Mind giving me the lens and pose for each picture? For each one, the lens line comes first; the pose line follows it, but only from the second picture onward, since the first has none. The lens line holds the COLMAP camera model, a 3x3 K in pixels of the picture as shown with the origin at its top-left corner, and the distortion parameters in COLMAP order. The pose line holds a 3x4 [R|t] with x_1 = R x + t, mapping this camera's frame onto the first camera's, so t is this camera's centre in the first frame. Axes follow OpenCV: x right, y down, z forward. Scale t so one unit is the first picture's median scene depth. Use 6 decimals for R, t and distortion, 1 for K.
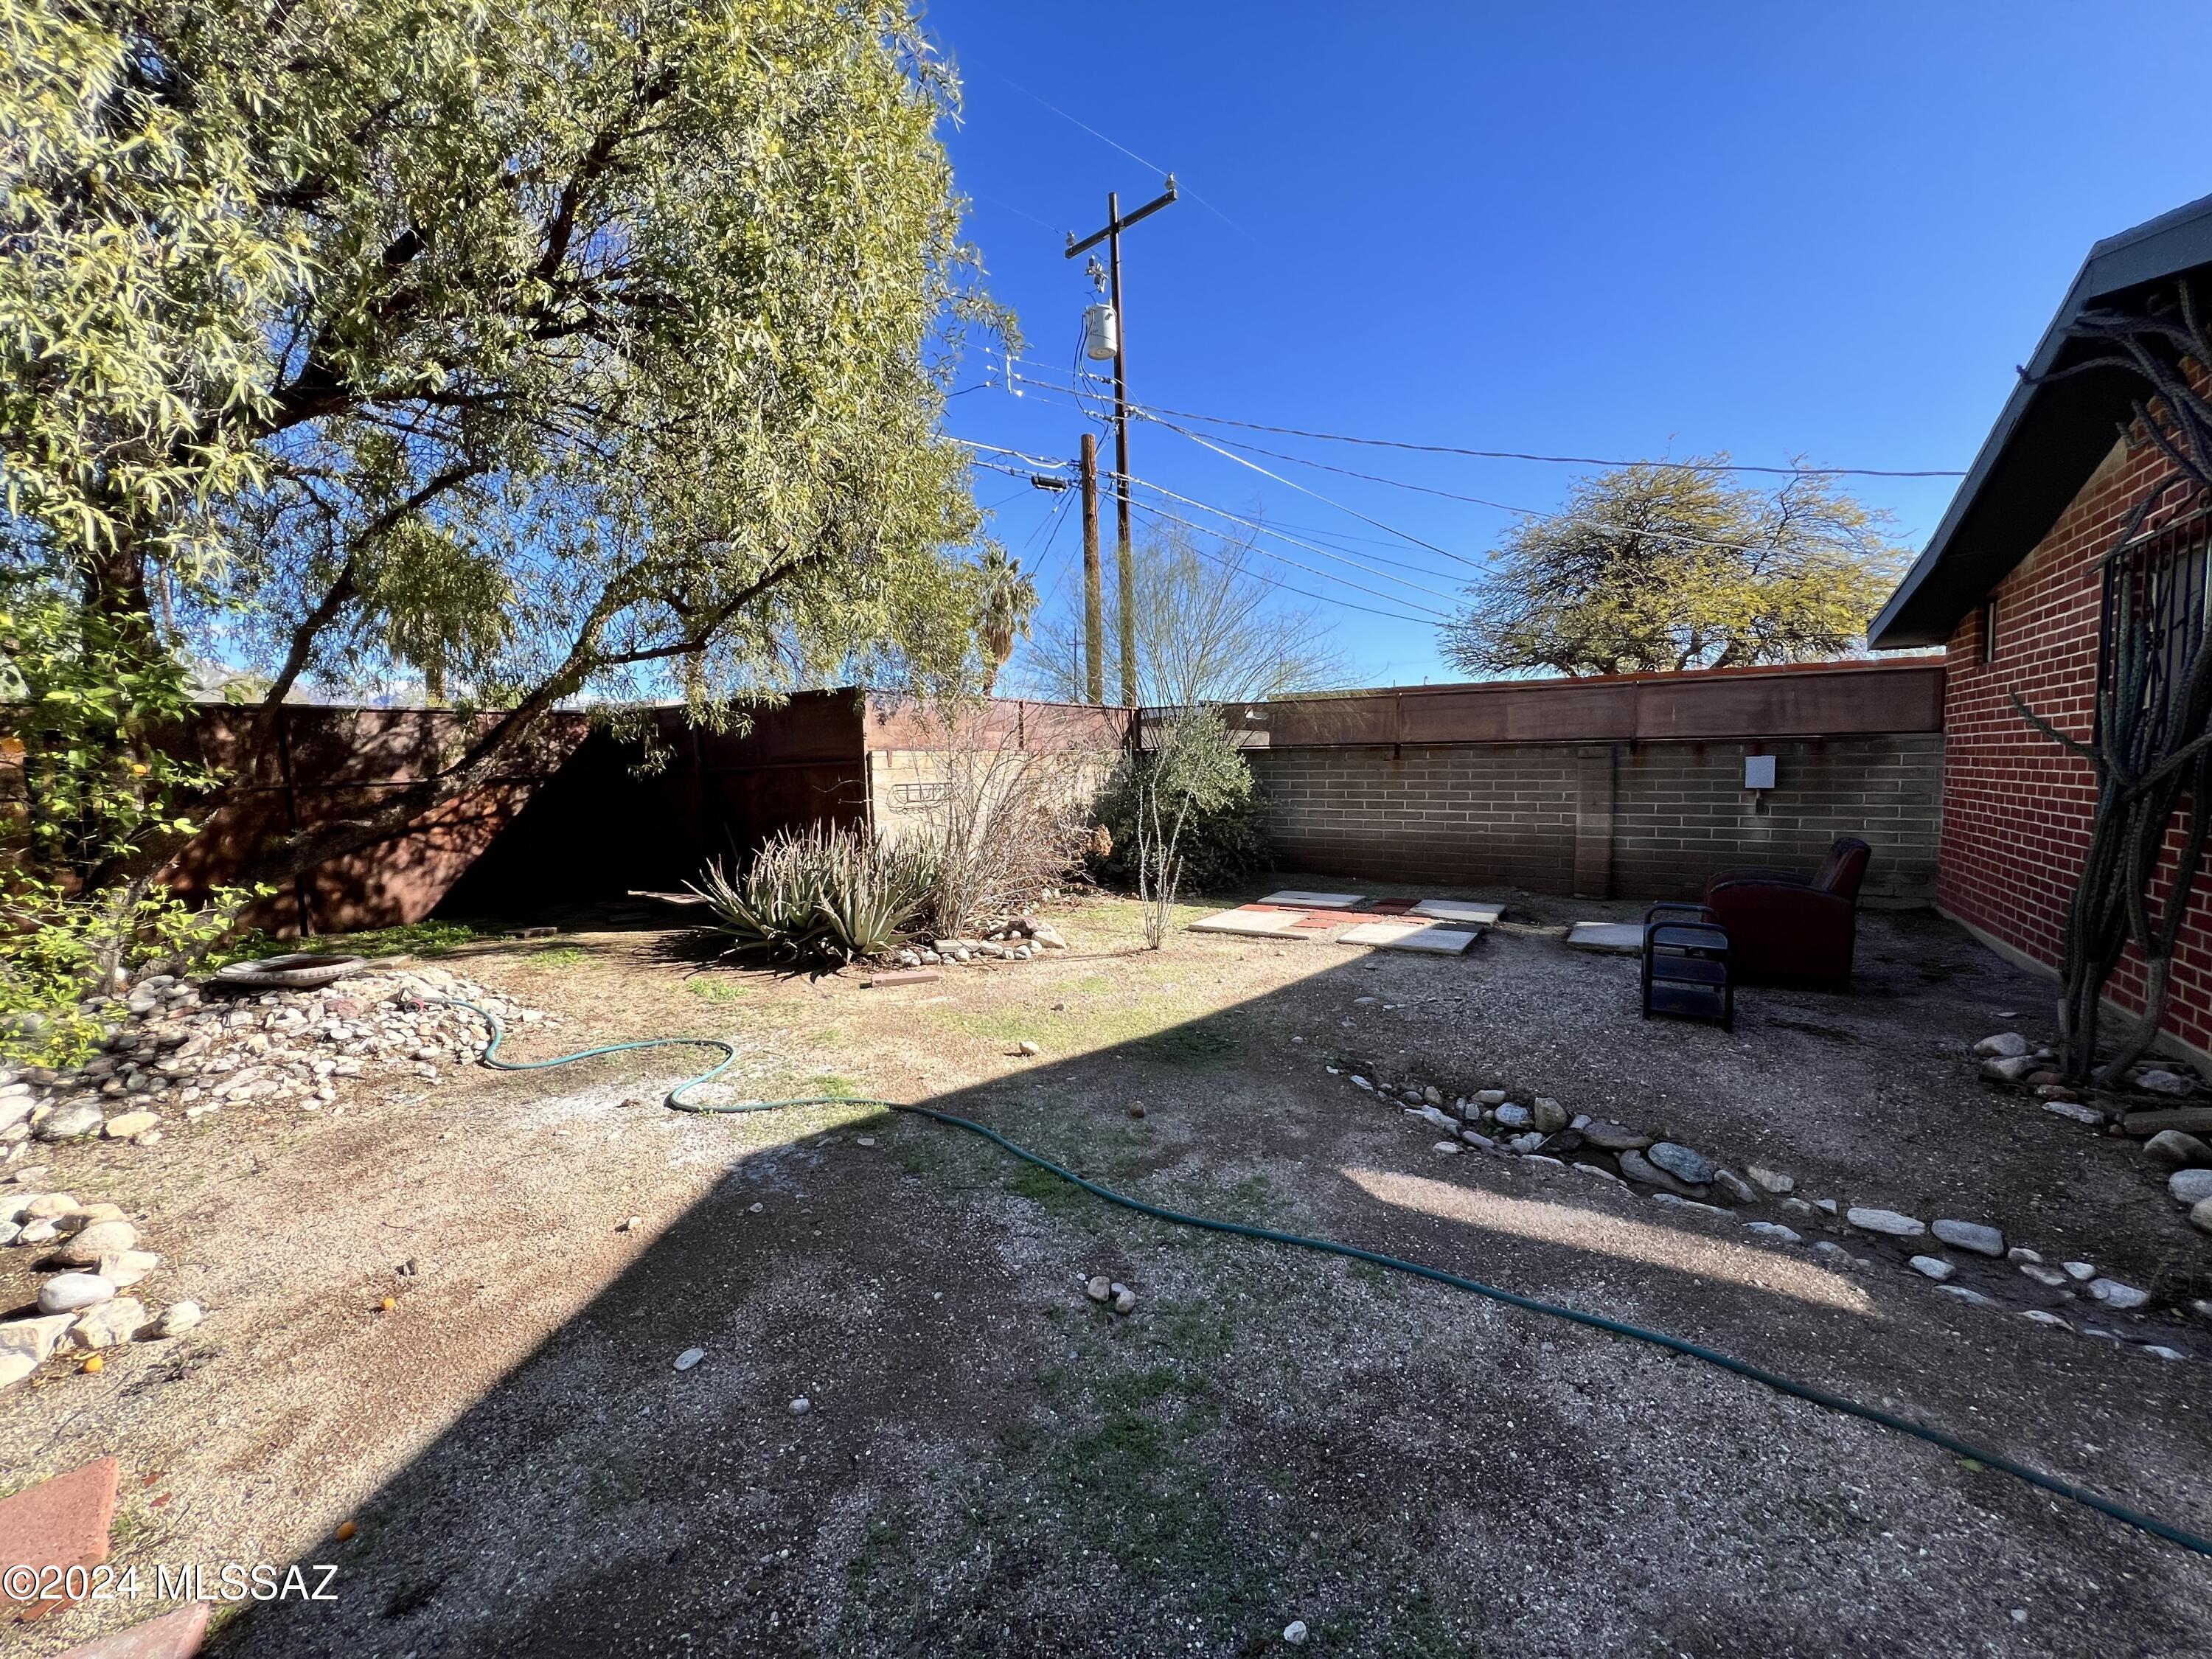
lens RADIAL K [[887.9, 0, 1109.4], [0, 887.9, 830.0], [0, 0, 1]] dist [-0.001087, 0.000051]
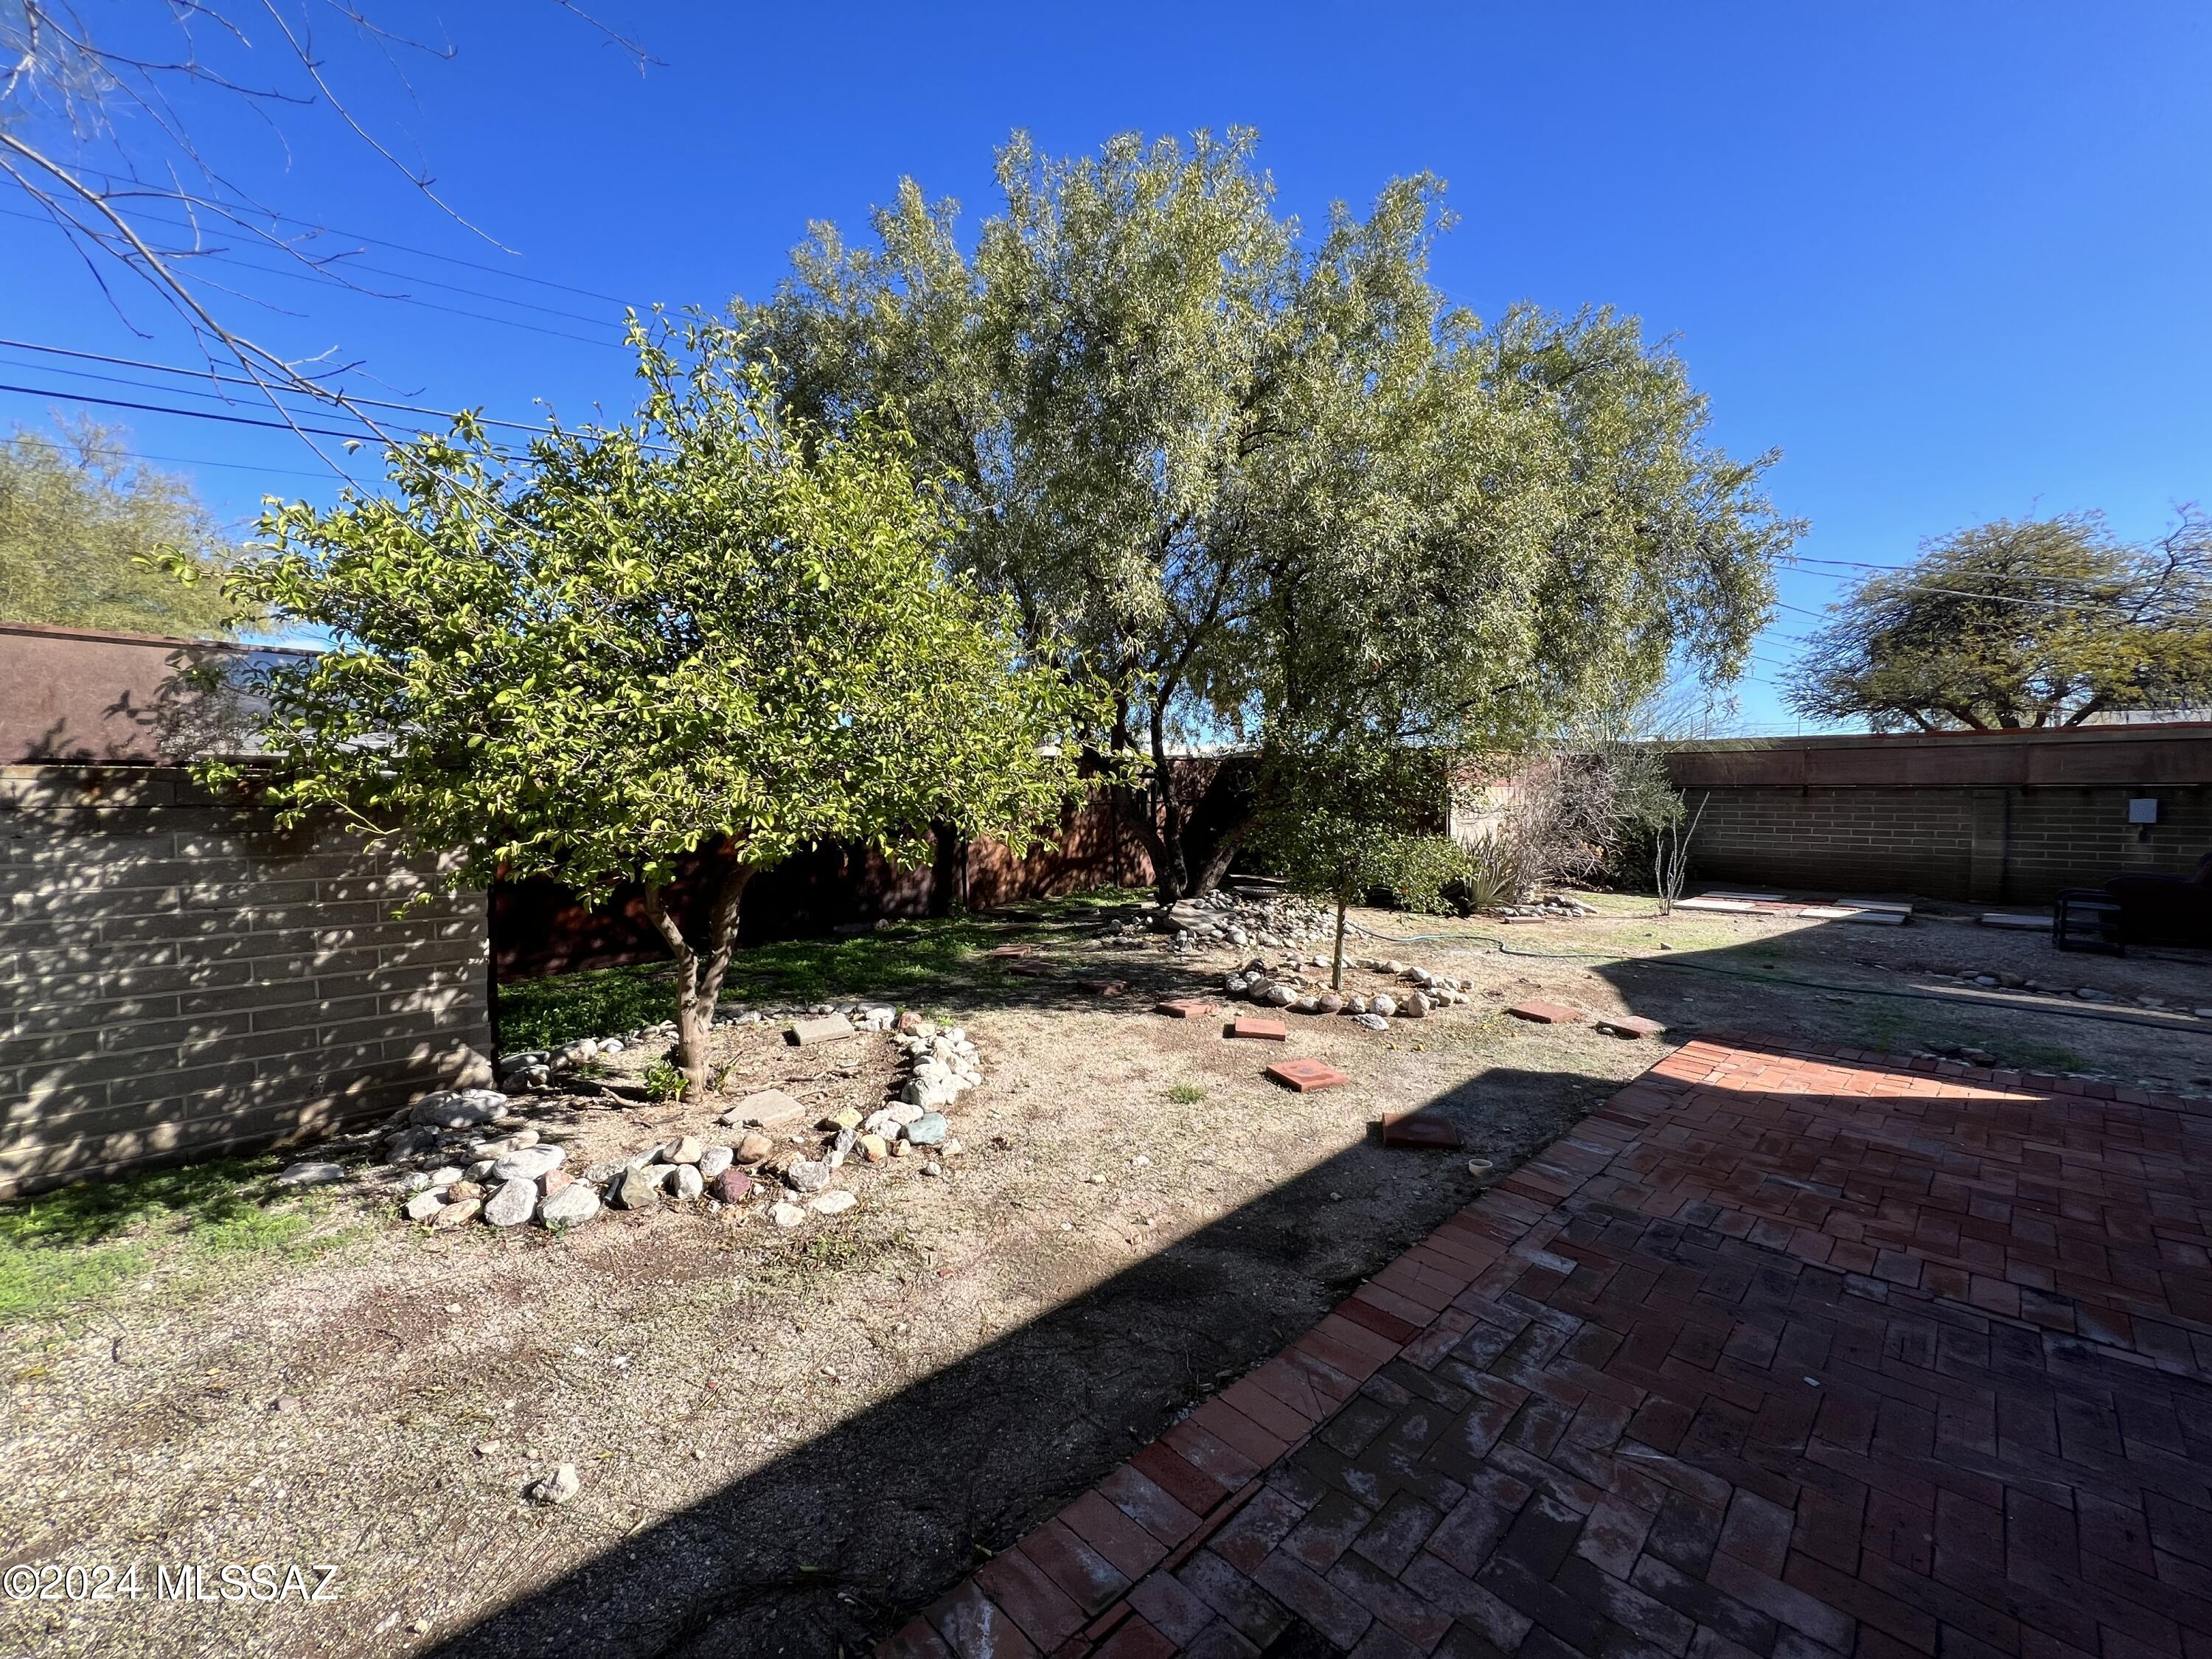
lens RADIAL K [[887.9, 0, 1102.1], [0, 887.9, 824.4], [0, 0, 1]] dist [-0.001087, 0.000051]
pose [[0.972536, 0.022222, -0.231689, -0.455975], [-0.031514, 0.998837, -0.036481, 0.050344], [0.230609, 0.042780, 0.972106, -0.624679]]
